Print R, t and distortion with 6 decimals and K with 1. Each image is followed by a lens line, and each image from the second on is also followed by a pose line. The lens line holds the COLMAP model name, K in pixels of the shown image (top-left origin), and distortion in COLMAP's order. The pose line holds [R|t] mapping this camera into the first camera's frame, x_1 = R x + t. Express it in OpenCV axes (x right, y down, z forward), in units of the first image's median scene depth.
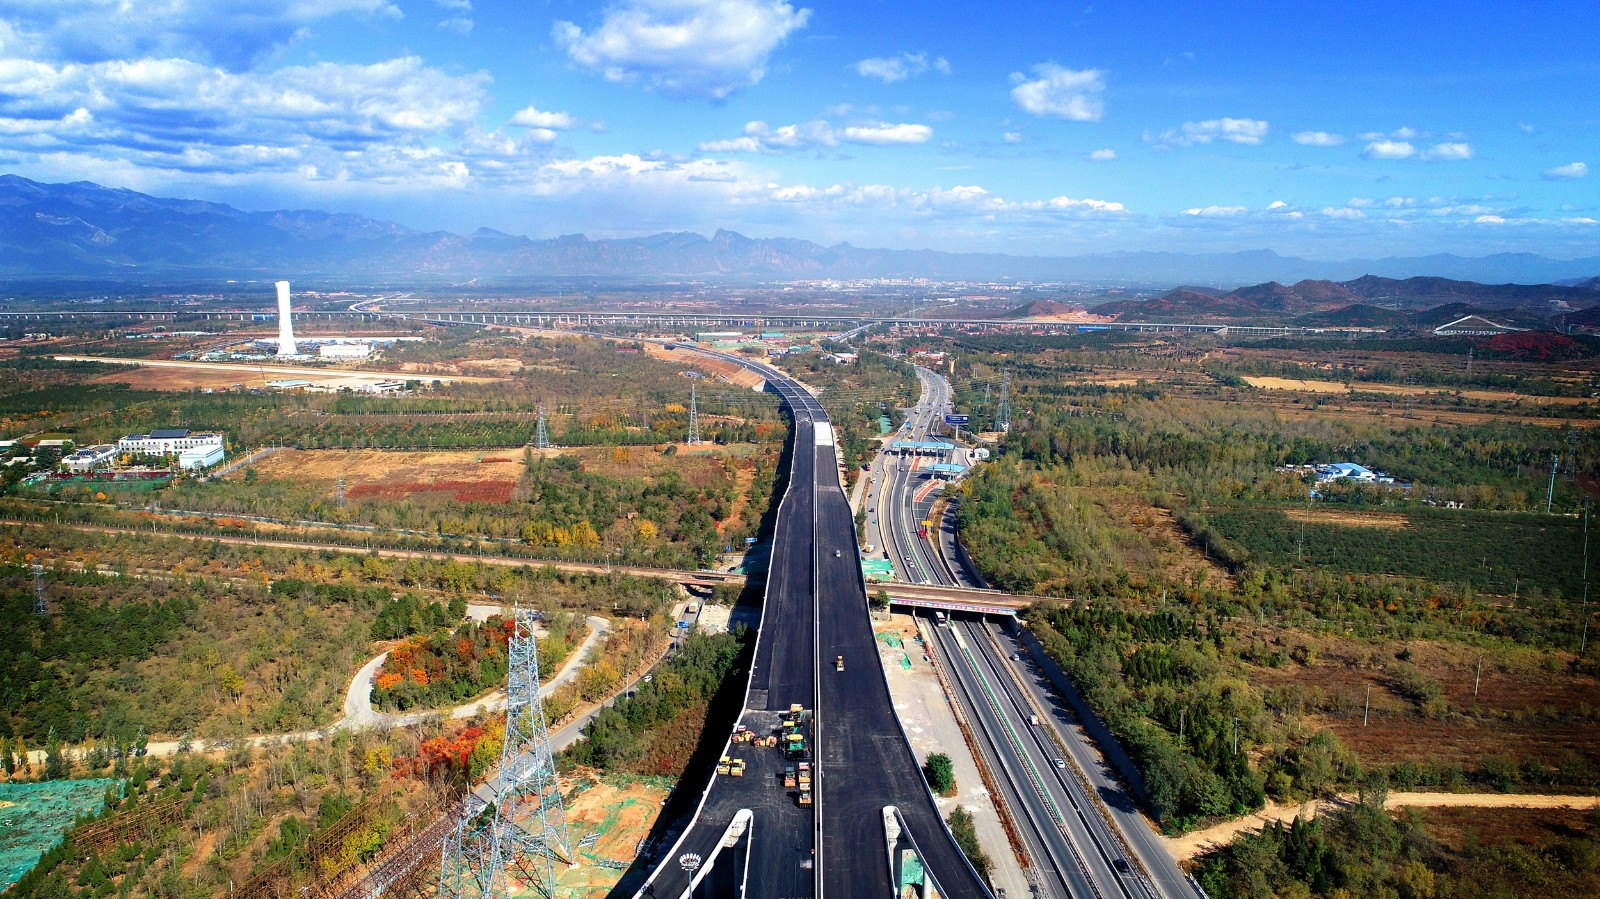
lens RADIAL K [[1067.3, 0, 800.0], [0, 1067.3, 449.5], [0, 0, 1]] dist [-0.001455, 0.001930]
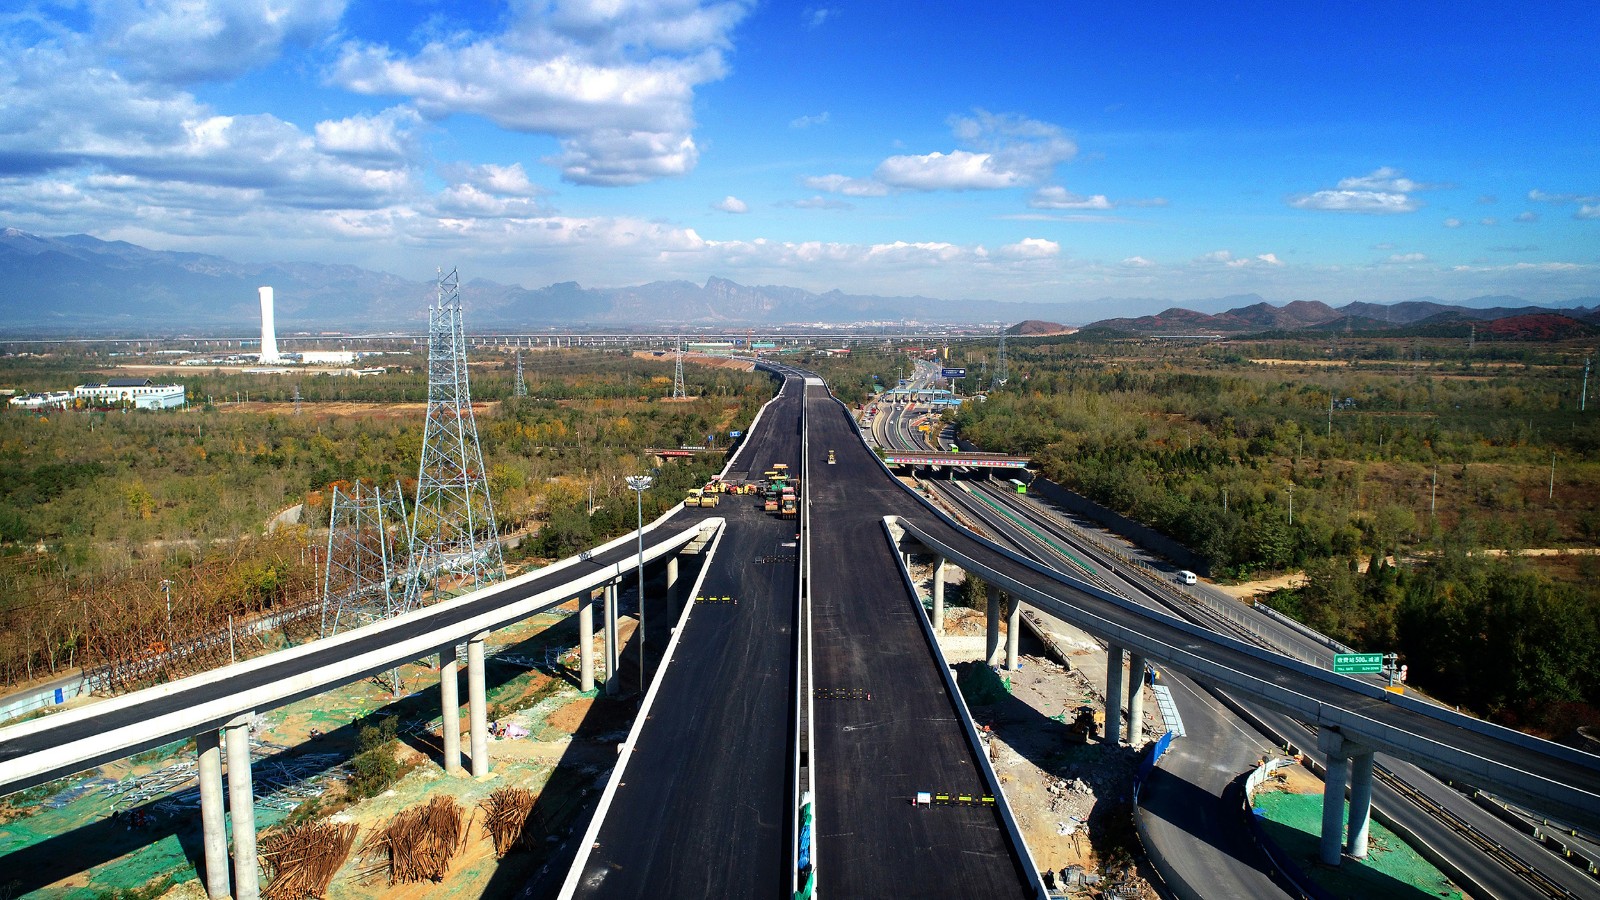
lens RADIAL K [[1066.0, 0, 800.0], [0, 1066.0, 450.0], [0, 0, 1]] dist [-0.000833, -0.004887]
pose [[0.999944, -0.008271, 0.006576, 0.002446], [0.008524, 0.999184, -0.039487, 0.092752], [-0.006244, 0.039541, 0.999198, 0.050884]]
